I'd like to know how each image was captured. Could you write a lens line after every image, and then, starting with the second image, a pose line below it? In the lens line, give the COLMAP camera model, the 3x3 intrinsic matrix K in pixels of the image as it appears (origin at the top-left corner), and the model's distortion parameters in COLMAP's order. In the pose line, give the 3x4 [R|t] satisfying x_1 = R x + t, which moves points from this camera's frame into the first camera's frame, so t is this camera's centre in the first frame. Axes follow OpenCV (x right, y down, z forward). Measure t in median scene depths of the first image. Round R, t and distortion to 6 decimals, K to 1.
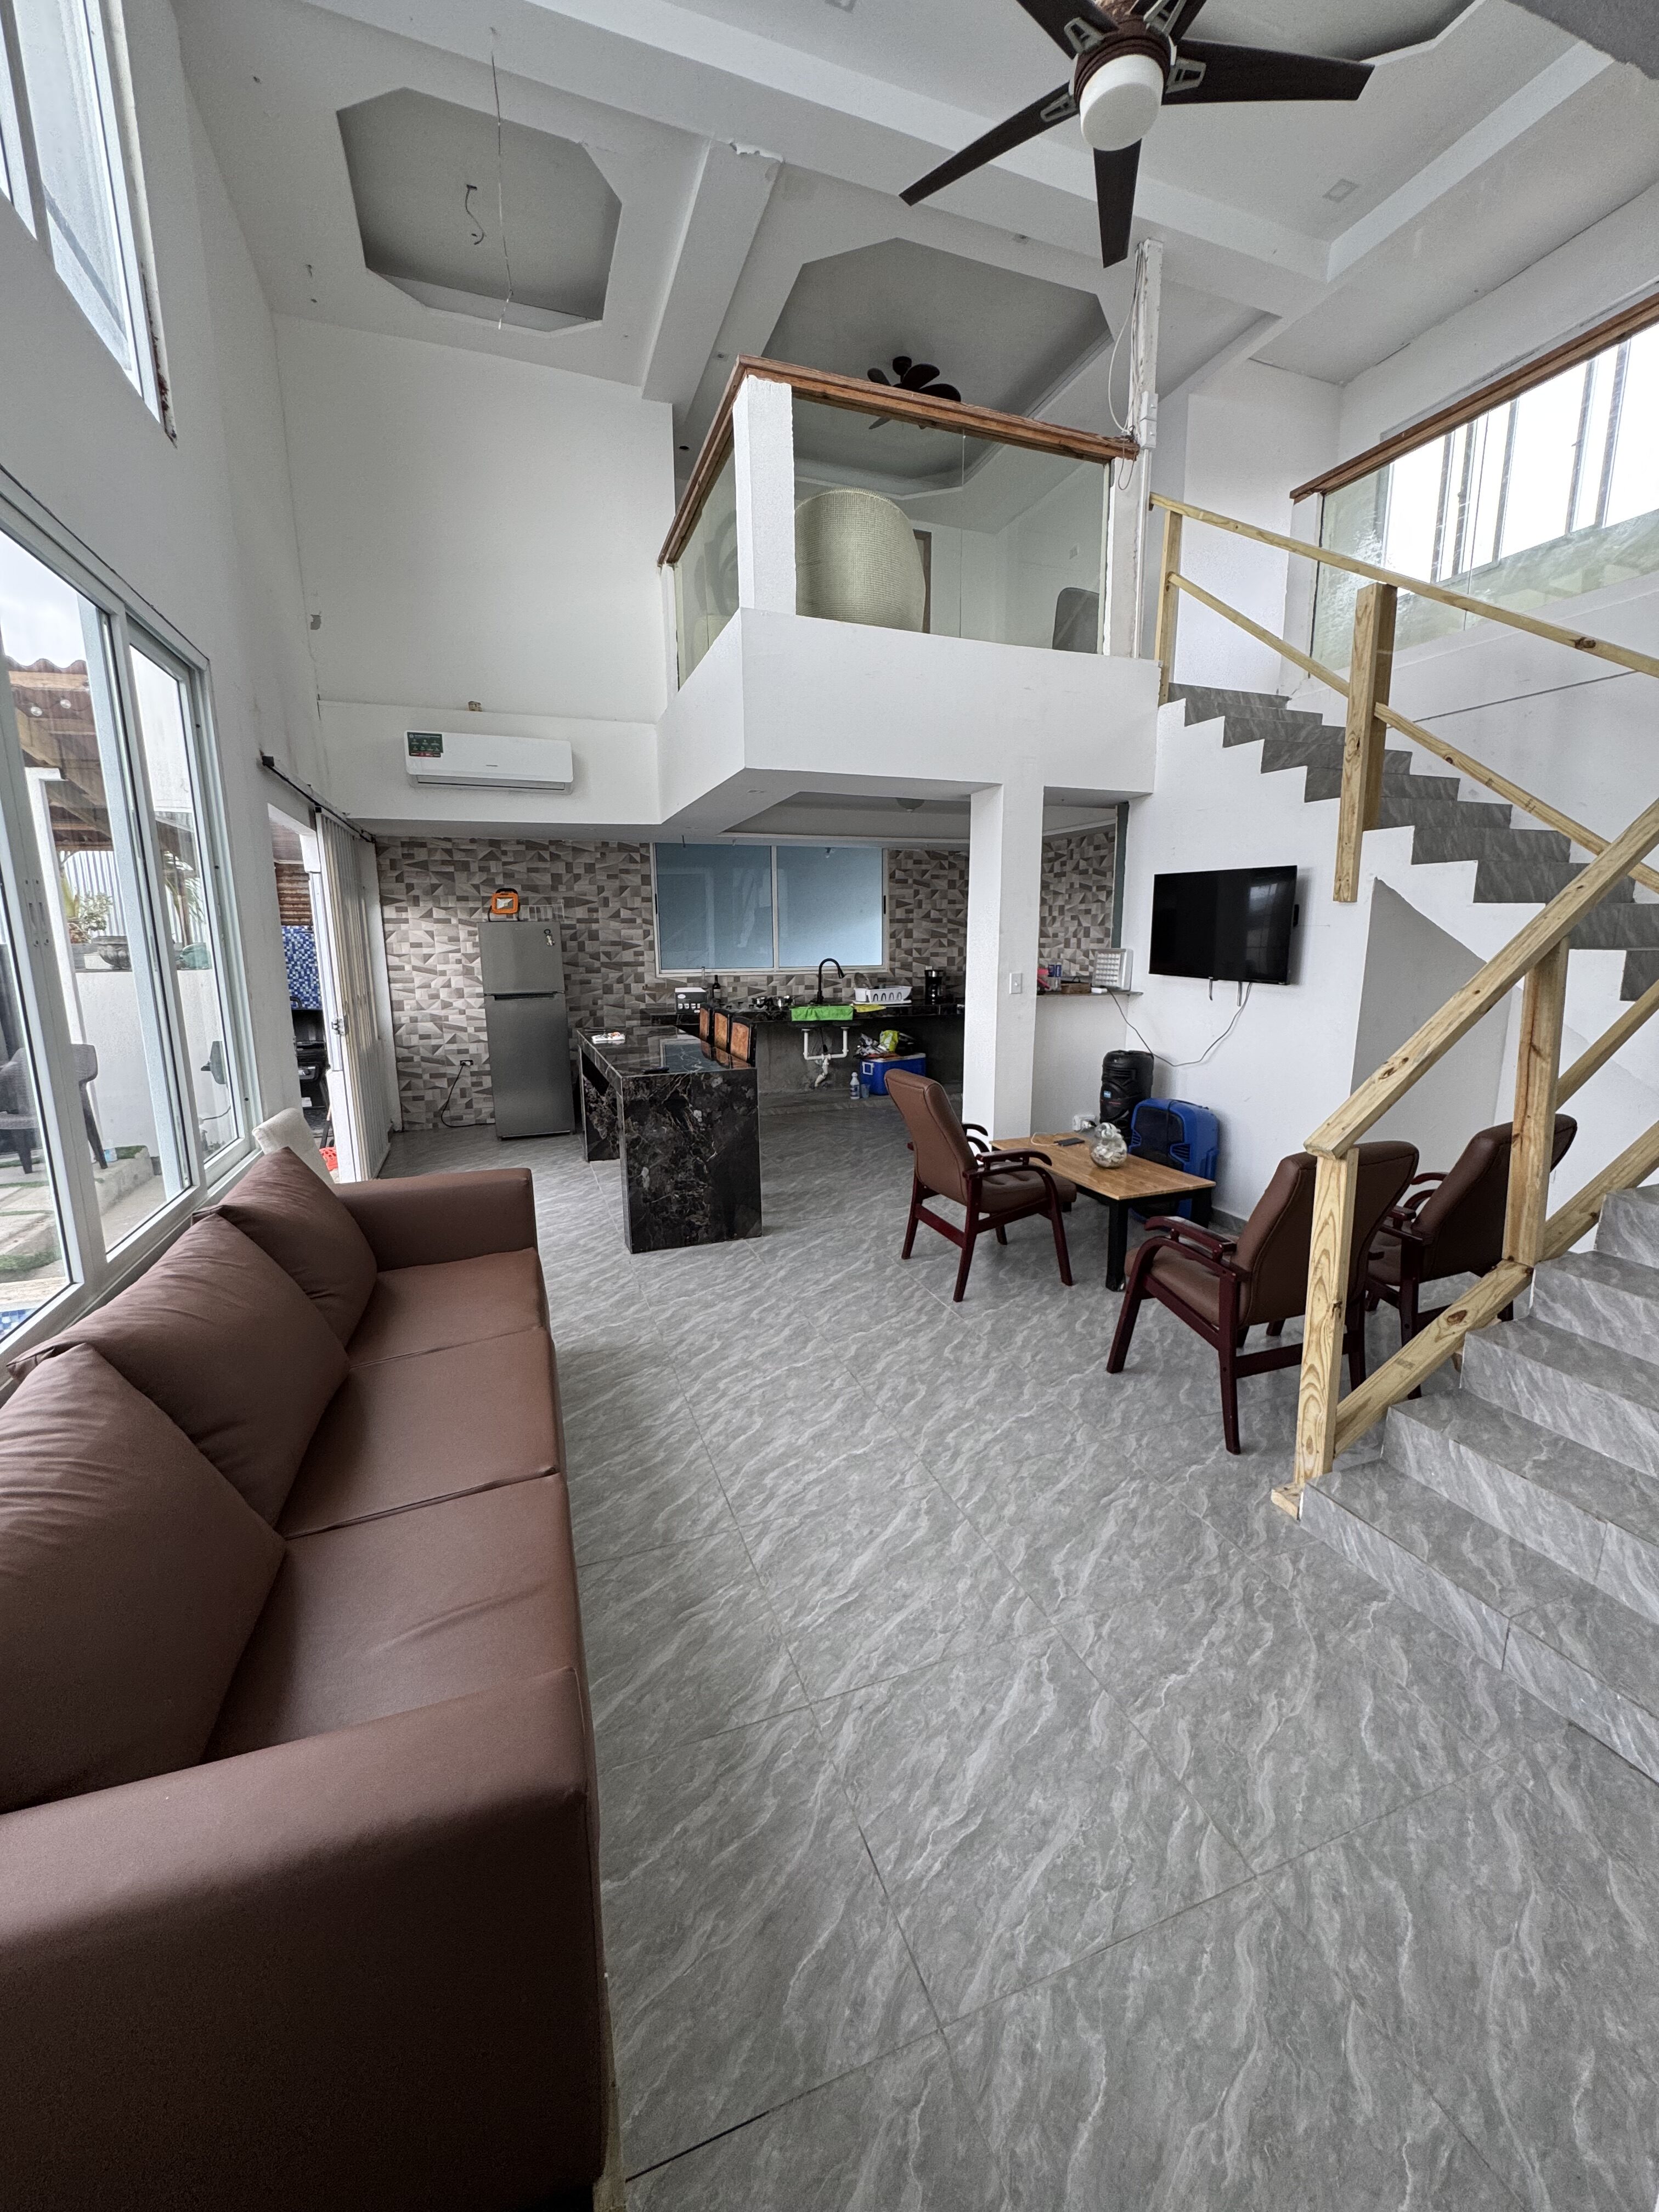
lens RADIAL K [[884.7, 0, 834.5], [0, 884.7, 1101.3], [0, 0, 1]] dist [-0.001360, -0.000315]
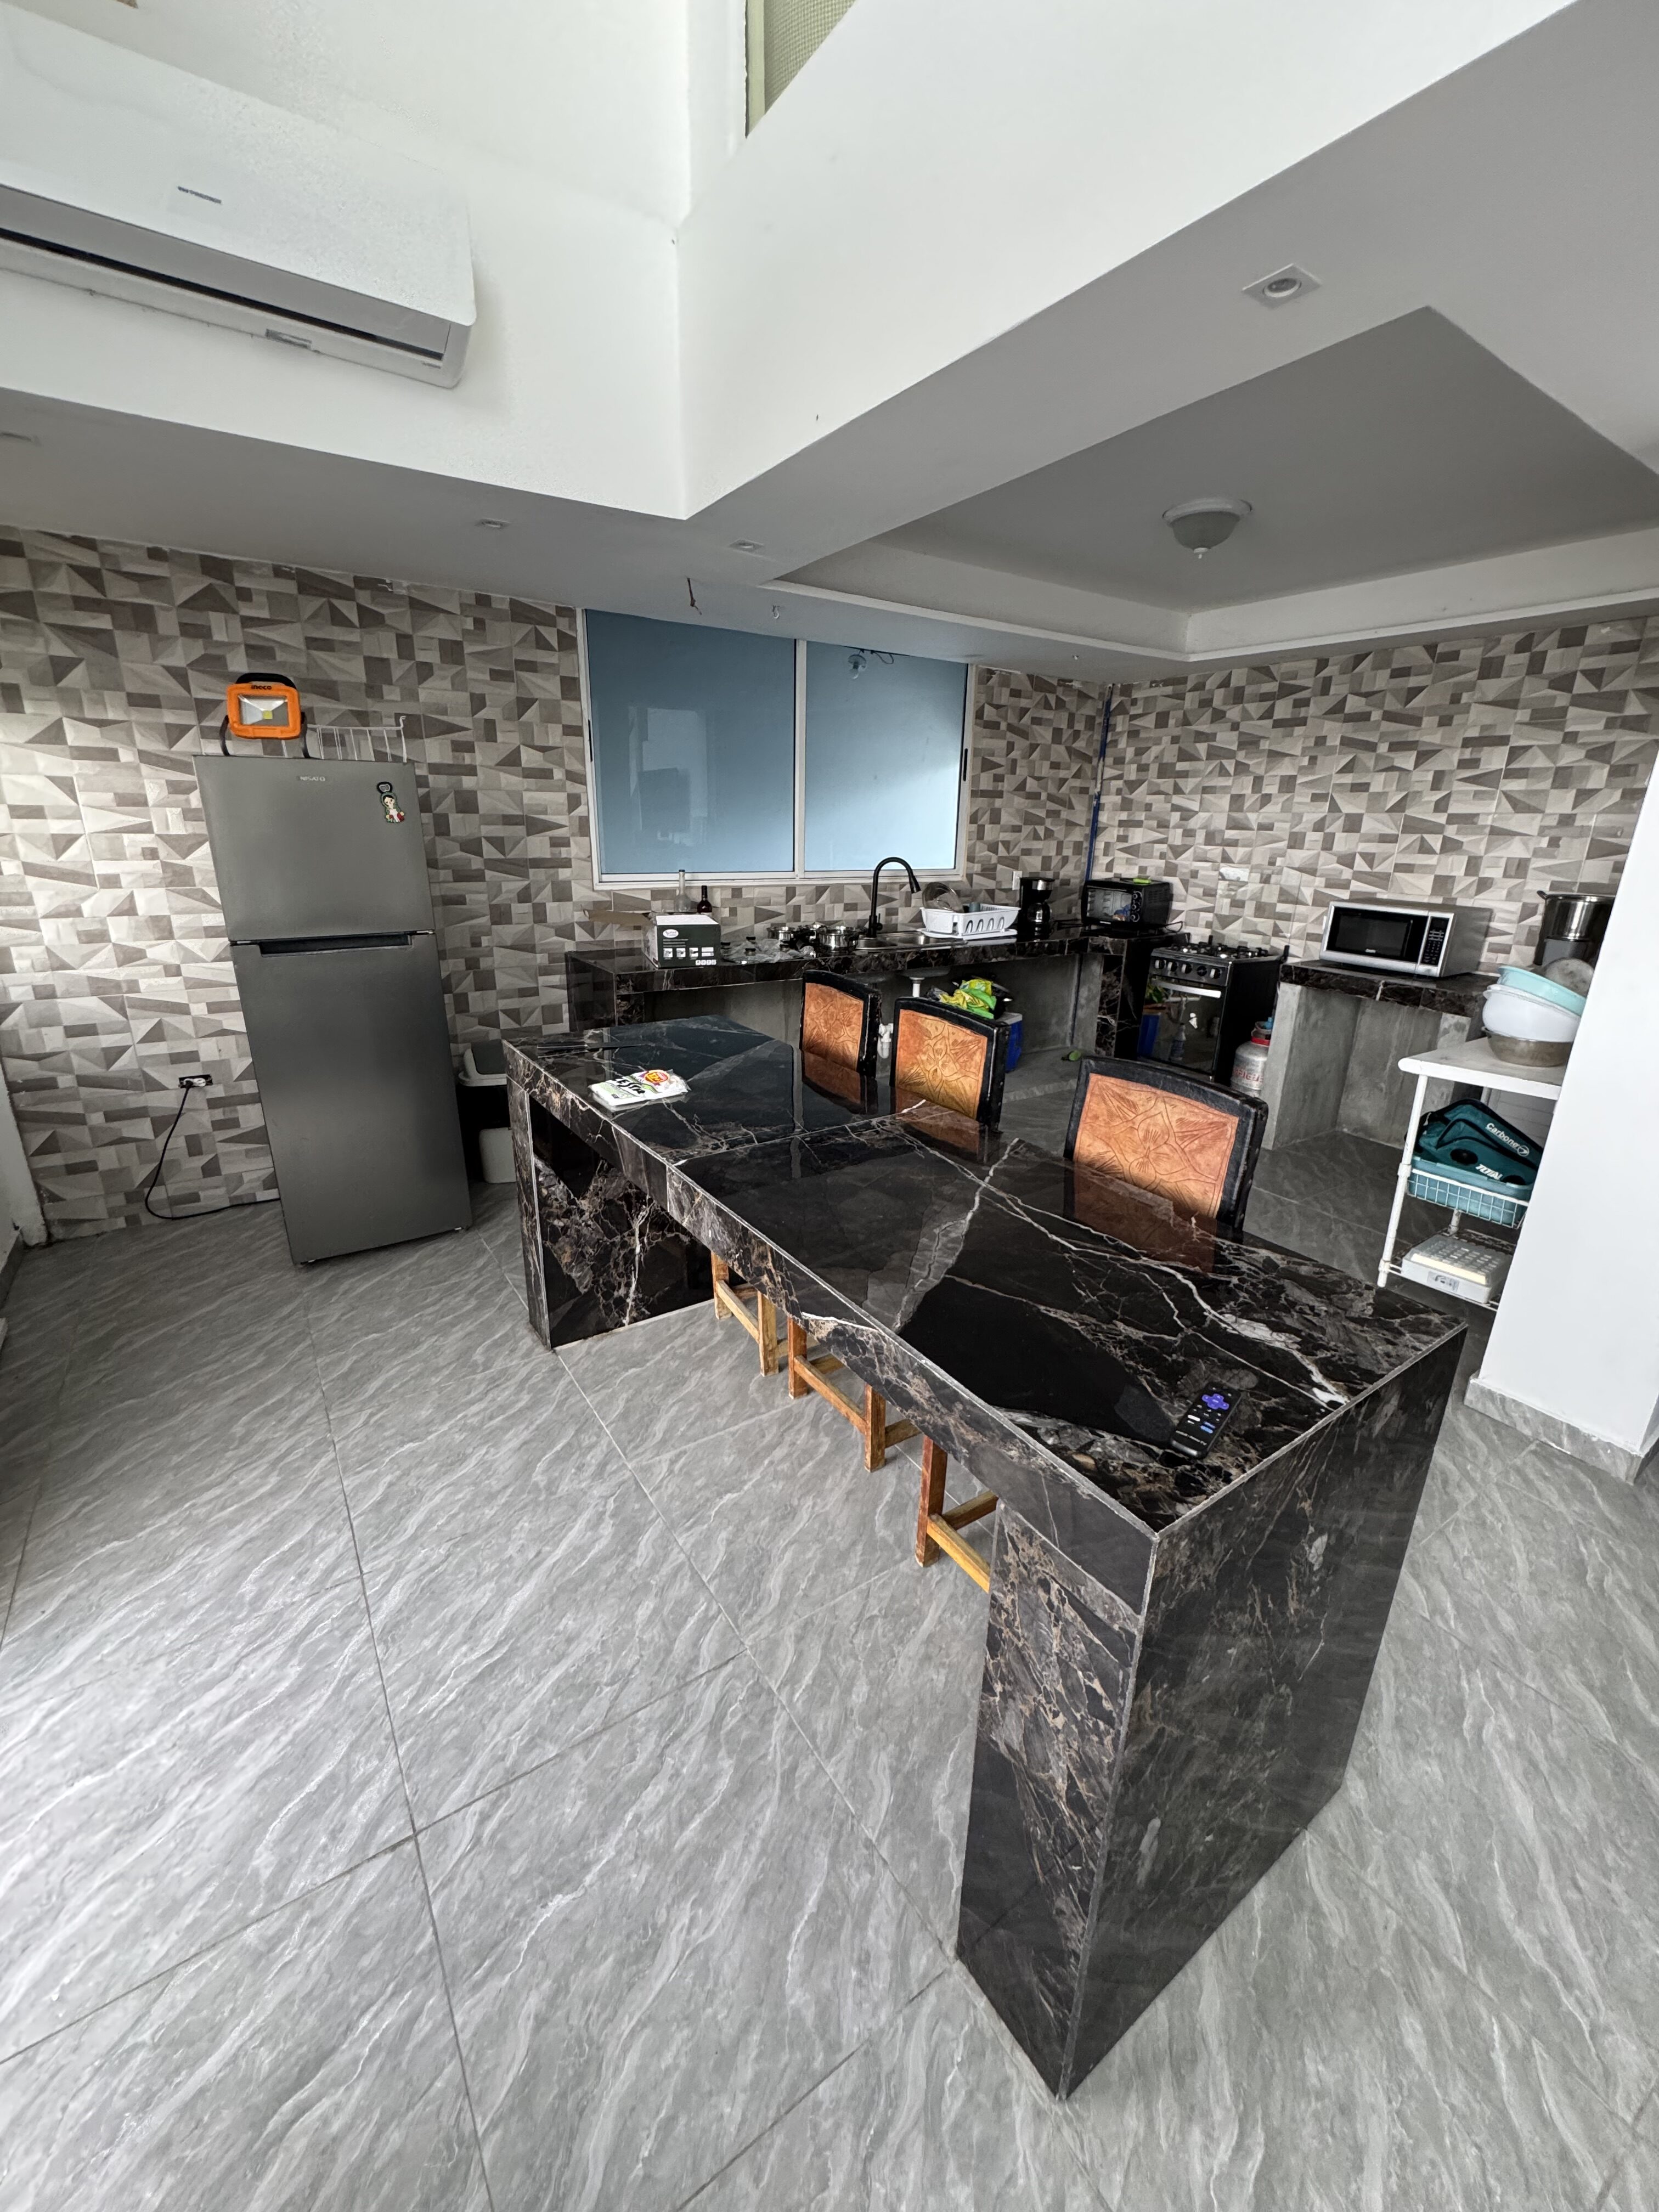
lens RADIAL K [[884.7, 0, 834.5], [0, 884.7, 1101.3], [0, 0, 1]] dist [-0.001360, -0.000315]
pose [[0.971845, -0.045523, 0.231183, -0.201139], [0.016187, 0.991740, 0.127240, -0.085799], [-0.235066, -0.119915, 0.964554, 0.480148]]
